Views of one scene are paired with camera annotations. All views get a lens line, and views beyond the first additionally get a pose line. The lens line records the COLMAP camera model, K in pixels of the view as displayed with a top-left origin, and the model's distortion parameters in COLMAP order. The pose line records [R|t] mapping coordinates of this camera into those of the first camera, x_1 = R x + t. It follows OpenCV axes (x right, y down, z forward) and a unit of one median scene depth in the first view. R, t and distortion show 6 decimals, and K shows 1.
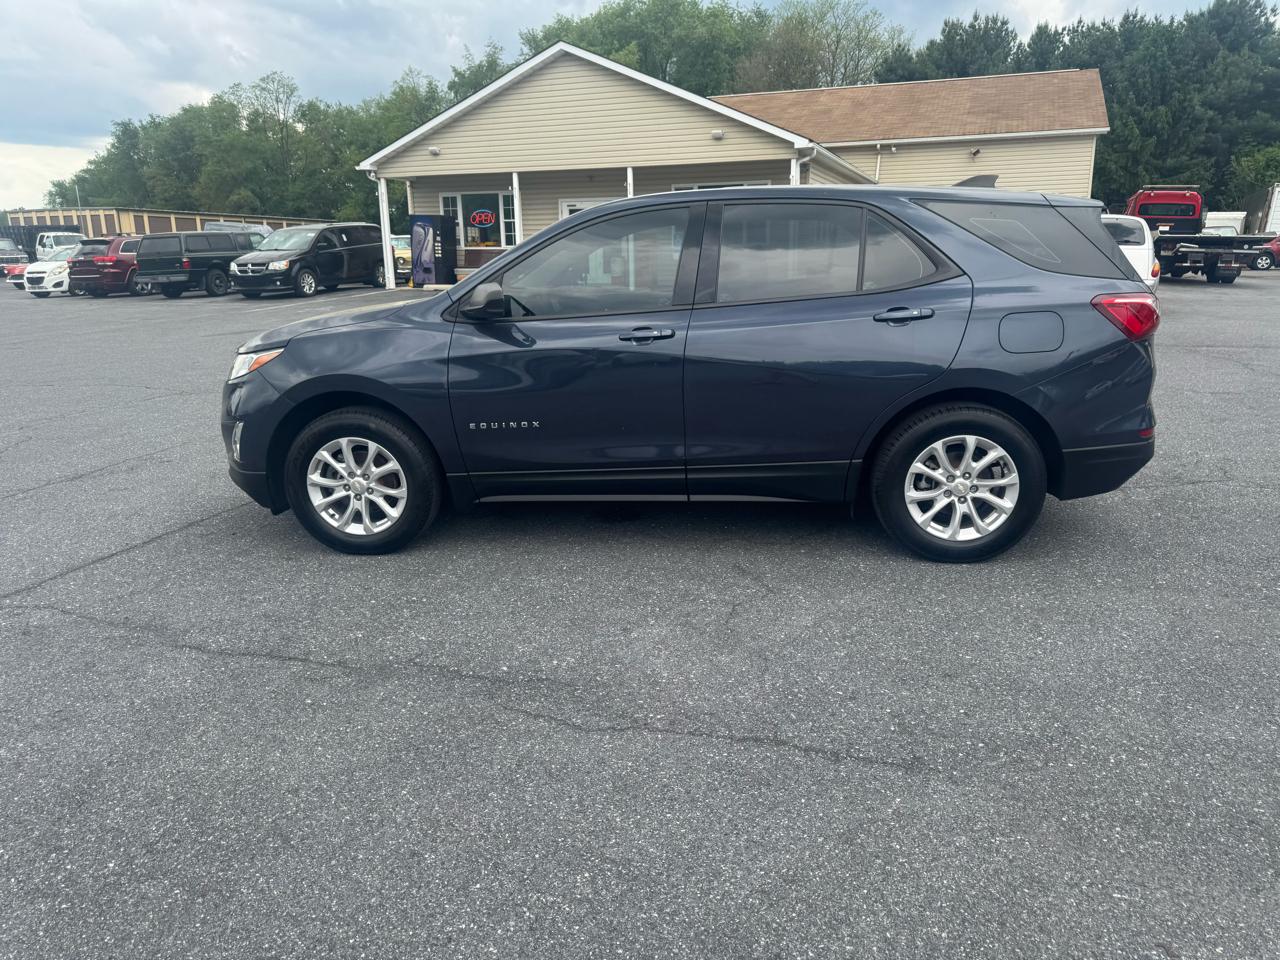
lens RADIAL K [[915.3, 0, 647.9], [0, 915.3, 481.3], [0, 0, 1]] dist [0.021012, -0.026130]
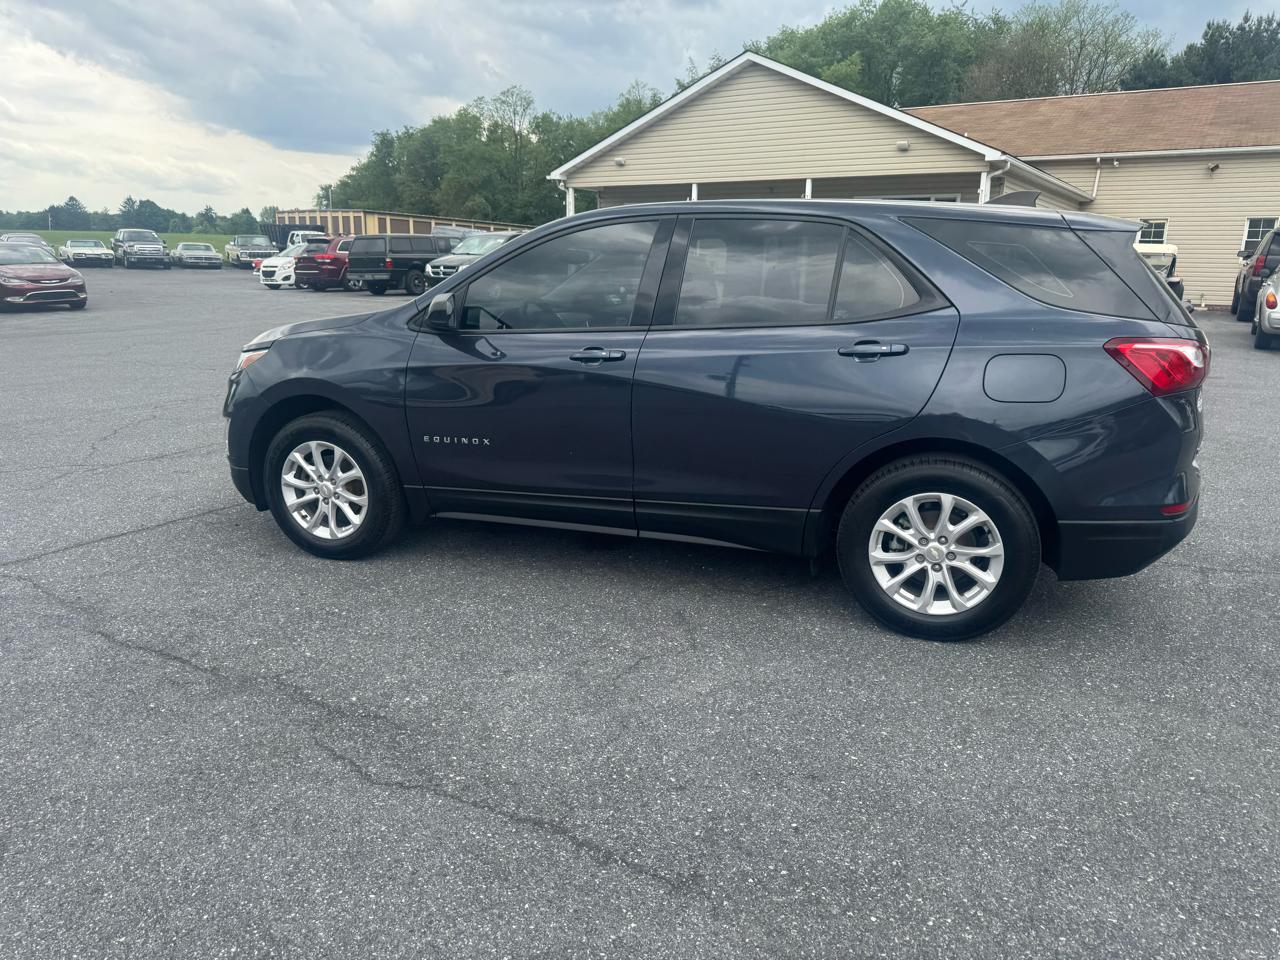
lens RADIAL K [[915.3, 0, 645.7], [0, 915.3, 480.5], [0, 0, 1]] dist [0.021012, -0.026130]
pose [[0.972798, 0.083794, -0.215968, 0.238031], [-0.086292, 0.996268, -0.002145, -0.032799], [0.214982, 0.020723, 0.976398, 0.094318]]
